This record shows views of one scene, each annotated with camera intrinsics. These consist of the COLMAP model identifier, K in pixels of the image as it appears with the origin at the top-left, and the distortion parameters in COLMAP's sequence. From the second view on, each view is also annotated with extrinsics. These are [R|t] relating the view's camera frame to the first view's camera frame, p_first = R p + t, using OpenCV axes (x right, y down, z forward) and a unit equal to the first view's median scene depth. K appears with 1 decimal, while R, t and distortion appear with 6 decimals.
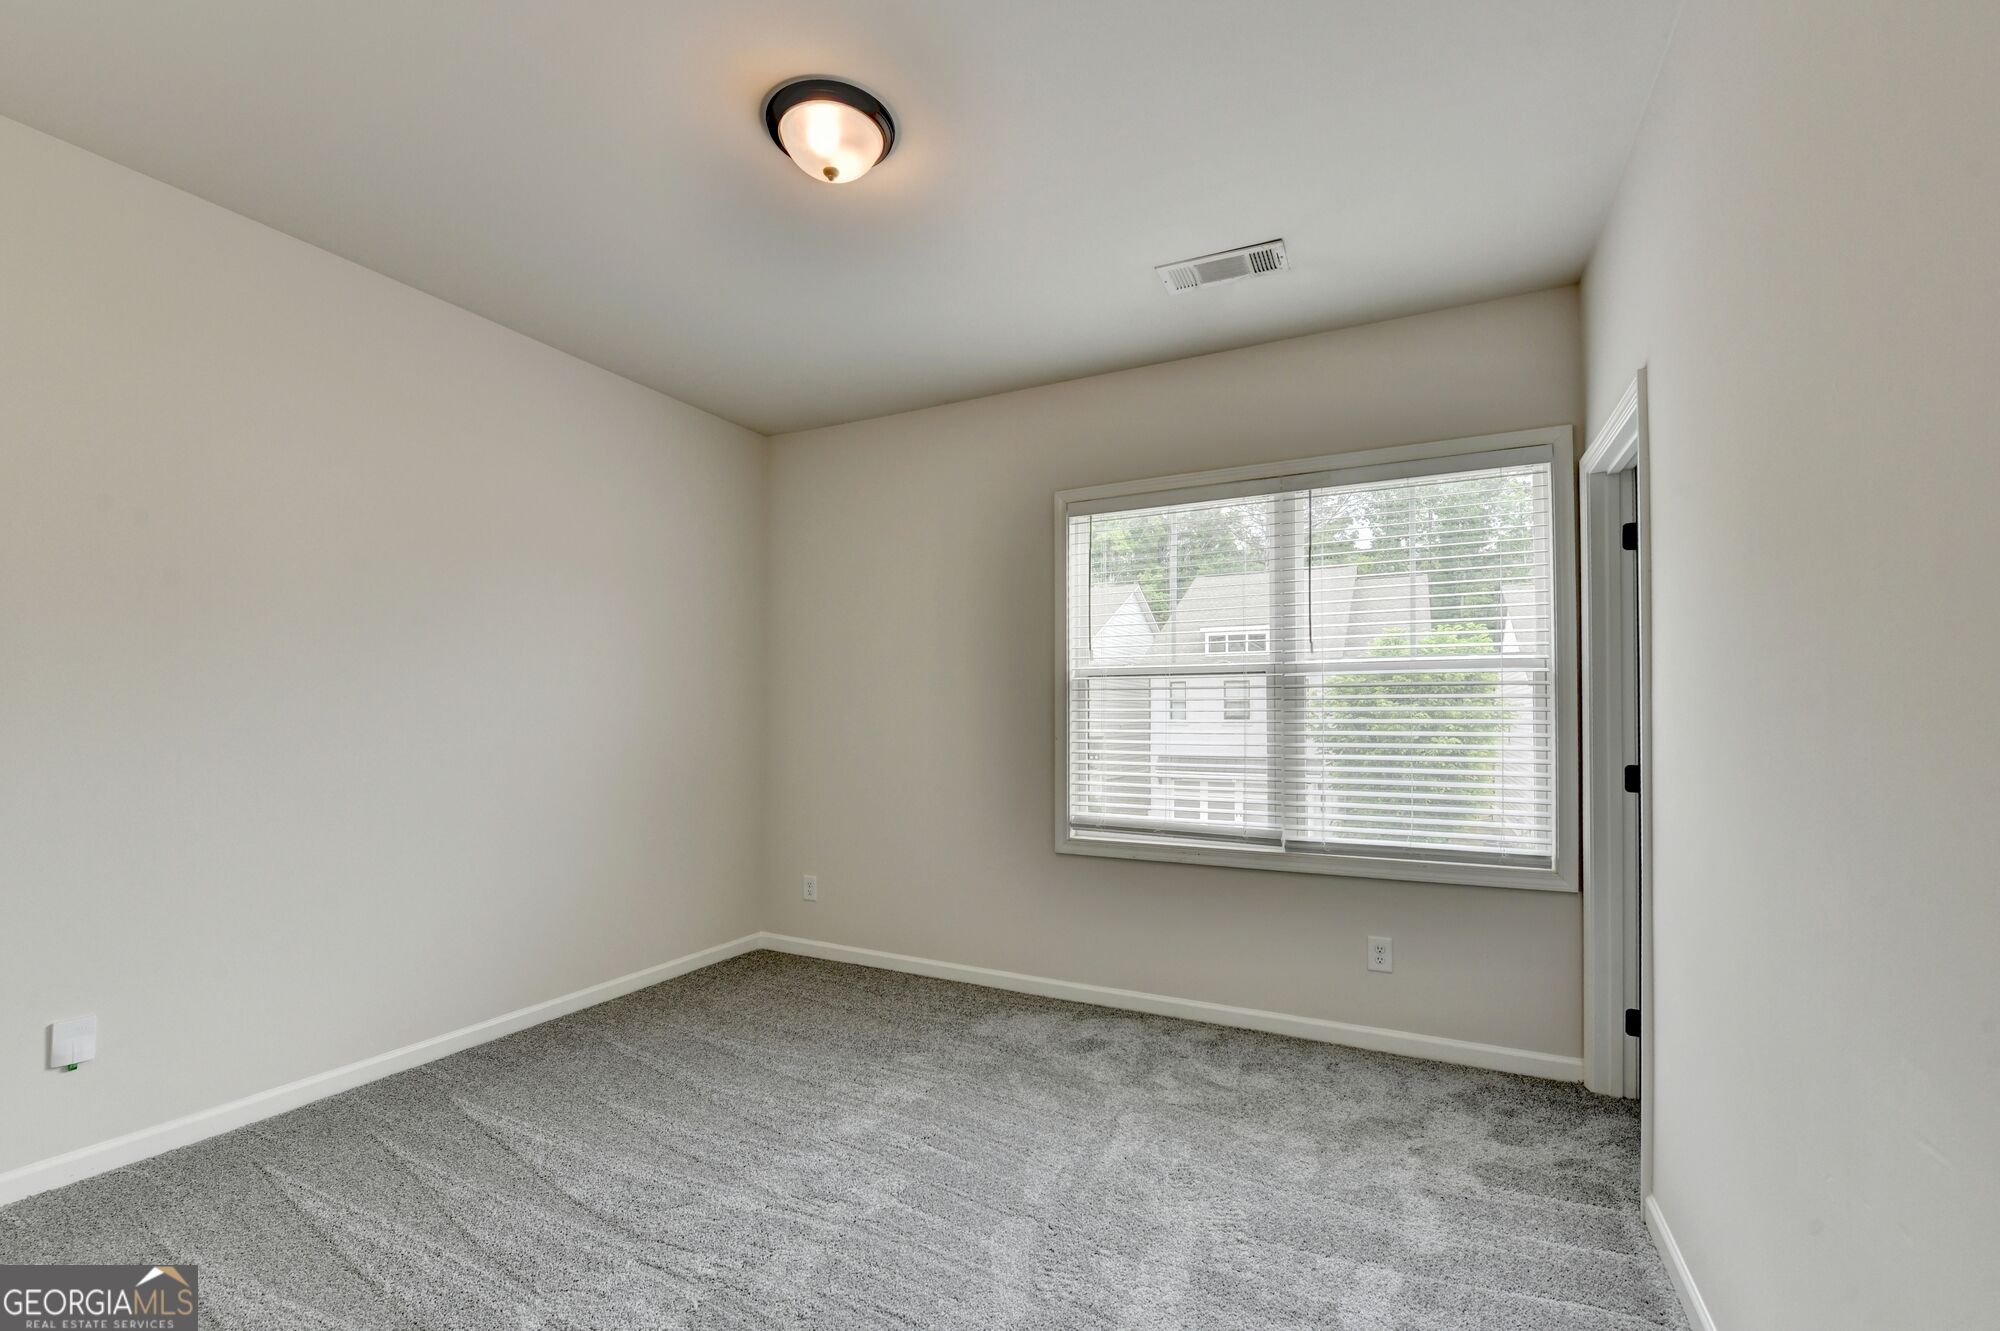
lens RADIAL K [[841.9, 0, 996.7], [0, 841.9, 722.7], [0, 0, 1]] dist [-0.000309, -0.006421]
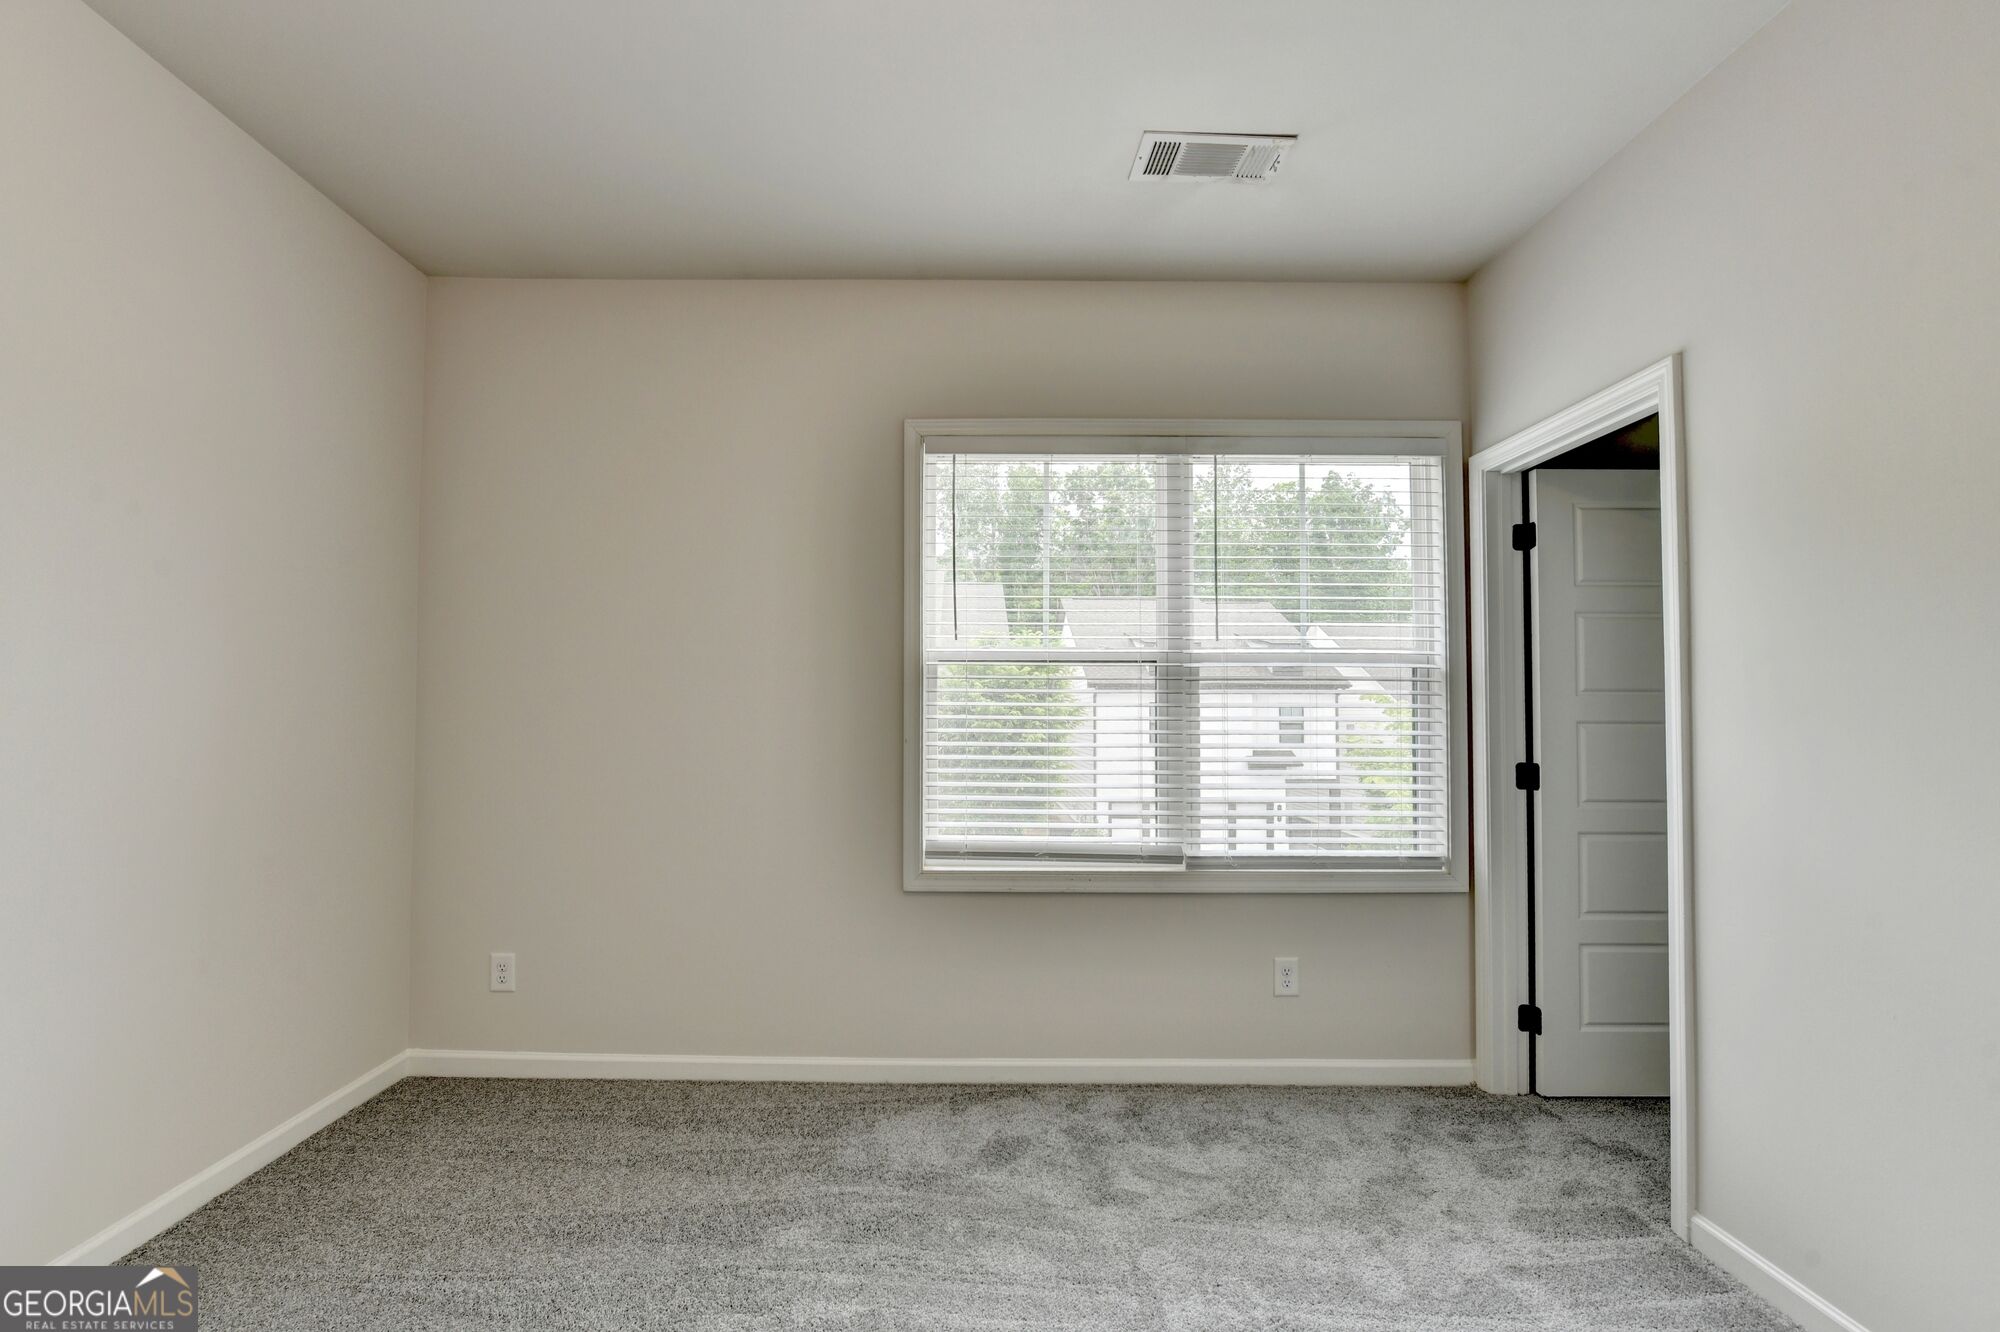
lens RADIAL K [[861.7, 0, 973.5], [0, 861.7, 707.9], [0, 0, 1]] dist [-0.011791, -0.000226]
pose [[0.896774, 0.006792, 0.442436, -0.245023], [-0.000423, 0.999895, -0.014491, 0.000223], [-0.442488, 0.012808, 0.896683, 0.305596]]
